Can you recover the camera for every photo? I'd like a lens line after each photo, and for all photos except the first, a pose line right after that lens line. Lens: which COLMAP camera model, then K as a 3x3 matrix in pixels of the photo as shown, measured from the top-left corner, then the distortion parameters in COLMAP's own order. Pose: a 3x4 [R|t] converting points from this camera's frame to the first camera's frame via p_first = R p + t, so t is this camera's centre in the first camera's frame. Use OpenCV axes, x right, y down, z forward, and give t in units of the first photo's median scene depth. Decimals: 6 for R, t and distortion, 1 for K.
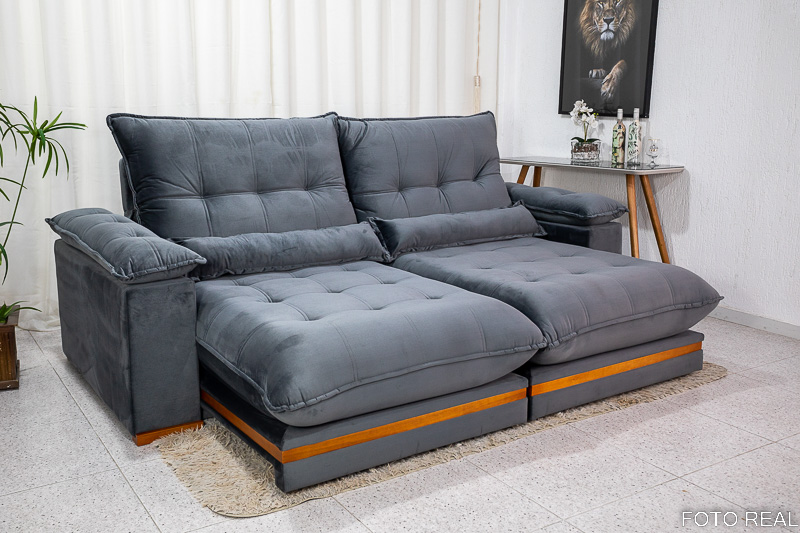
lens RADIAL K [[815.9, 0, 377.4], [0, 815.9, 247.7], [0, 0, 1]] dist [0.012021, 0.009440]
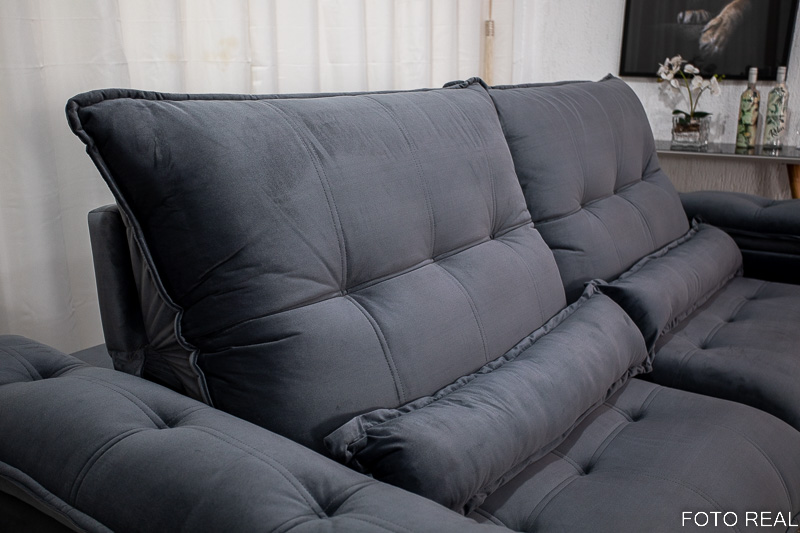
lens RADIAL K [[797.6, 0, 400.0], [0, 797.6, 266.5], [0, 0, 1]] dist [0.015448, 0.019885]
pose [[0.931922, -0.092477, 0.350670, -0.285664], [0.066037, 0.994048, 0.086648, -0.098357], [-0.356596, -0.057592, 0.932482, 0.560354]]
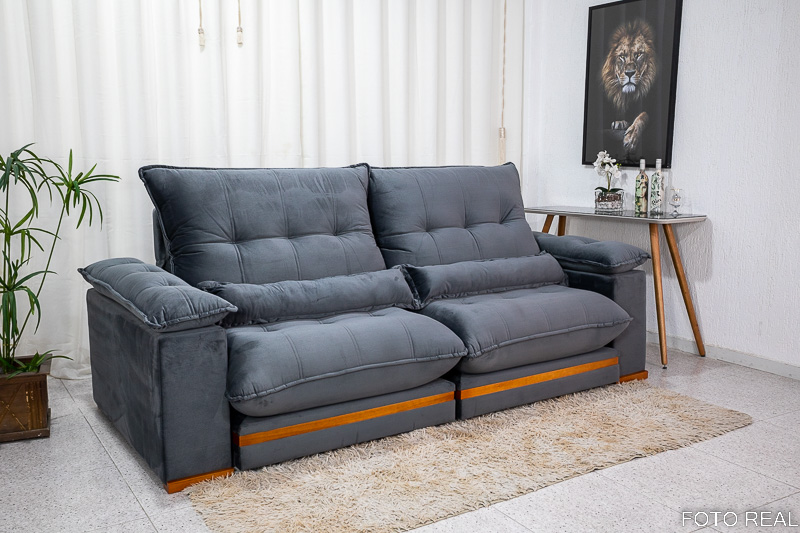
lens RADIAL K [[797.6, 0, 400.0], [0, 797.6, 266.5], [0, 0, 1]] dist [0.015448, 0.019885]
pose [[0.999979, -0.002855, -0.005875, -0.000604], [0.002635, 0.999307, -0.037136, 0.000077], [0.005977, 0.037120, 0.999293, 0.007138]]
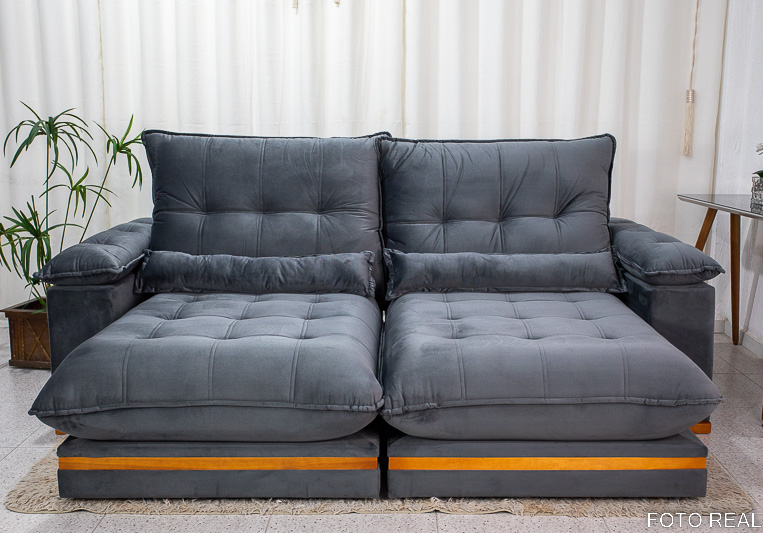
lens RADIAL K [[893.9, 0, 381.5], [0, 893.9, 266.5], [0, 0, 1]] dist [0.007254, 0.005952]
pose [[0.838689, 0.095153, -0.536234, 0.534442], [-0.103262, 0.994541, 0.014973, -0.032512], [0.534731, 0.042815, 0.843937, 0.166879]]
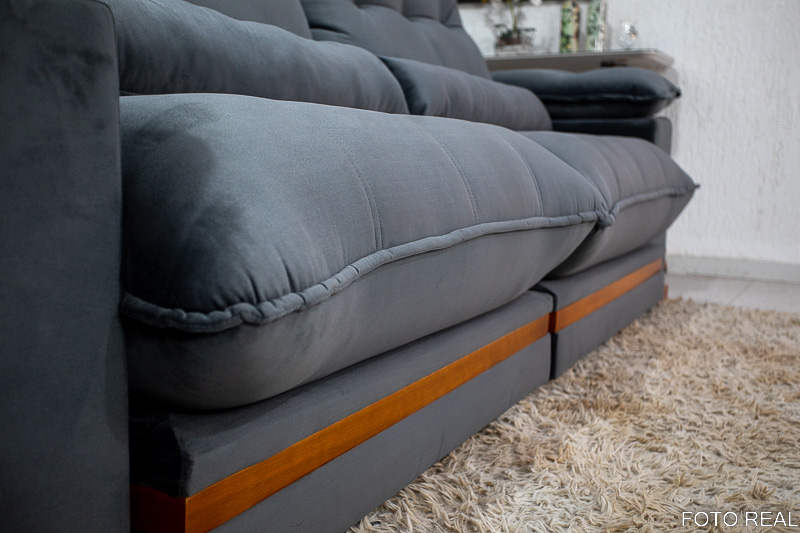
lens RADIAL K [[839.0, 0, 400.0], [0, 839.0, 266.5], [0, 0, 1]] dist [-0.002591, -0.002664]
pose [[0.874929, -0.044554, 0.482198, -0.201025], [0.065605, 0.997484, -0.026872, 0.089509], [-0.479787, 0.055146, 0.875650, 0.581389]]
